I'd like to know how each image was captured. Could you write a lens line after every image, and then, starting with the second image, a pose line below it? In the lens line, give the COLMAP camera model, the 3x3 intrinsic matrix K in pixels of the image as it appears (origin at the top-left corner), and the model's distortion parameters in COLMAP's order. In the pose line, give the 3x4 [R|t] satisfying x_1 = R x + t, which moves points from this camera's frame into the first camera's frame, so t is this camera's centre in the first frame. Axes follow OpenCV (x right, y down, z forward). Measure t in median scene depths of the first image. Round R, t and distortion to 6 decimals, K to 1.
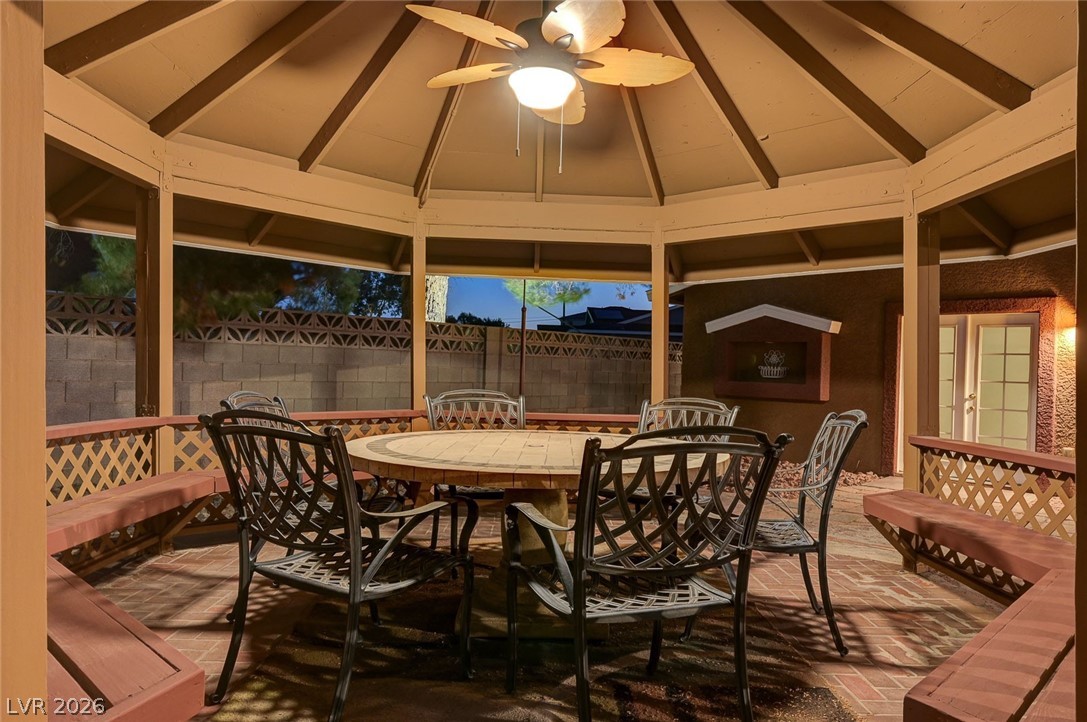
lens RADIAL K [[739.4, 0, 543.5], [0, 739.4, 361.0], [0, 0, 1]] dist [-0.000622, -0.000303]
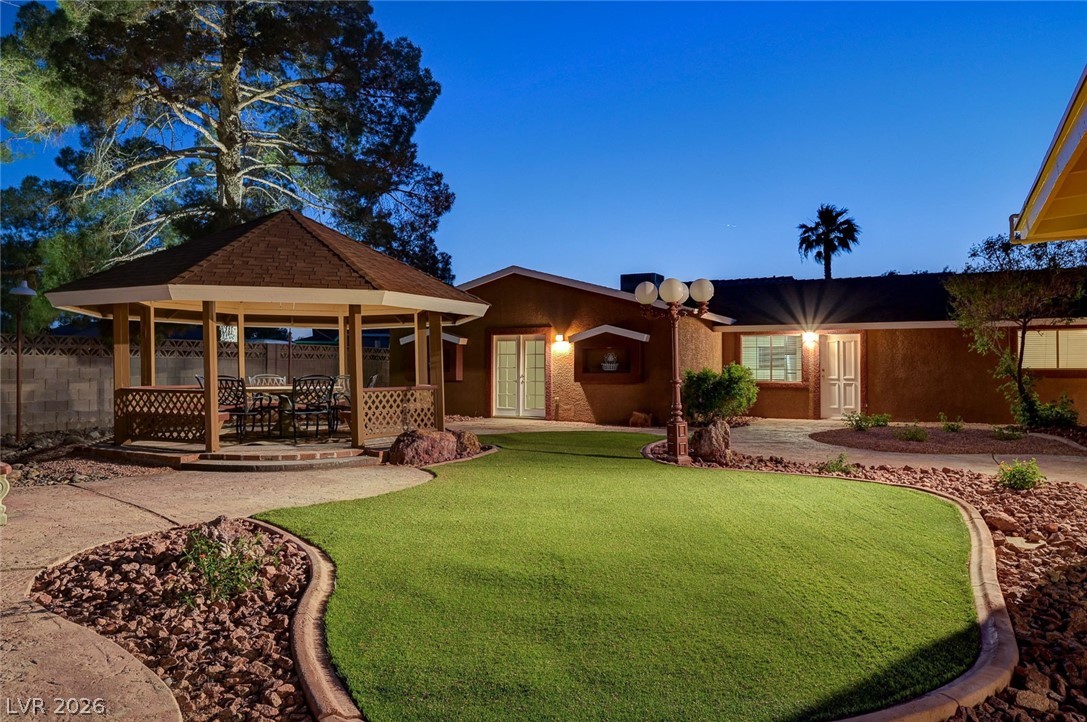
lens RADIAL K [[769.3, 0, 543.5], [0, 769.3, 361.0], [0, 0, 1]] dist [-0.003512, -0.002093]
pose [[0.961846, -0.023329, 0.272596, 0.060857], [0.022760, 0.999727, 0.005246, -0.001044], [-0.272644, 0.001158, 0.962114, -1.042928]]
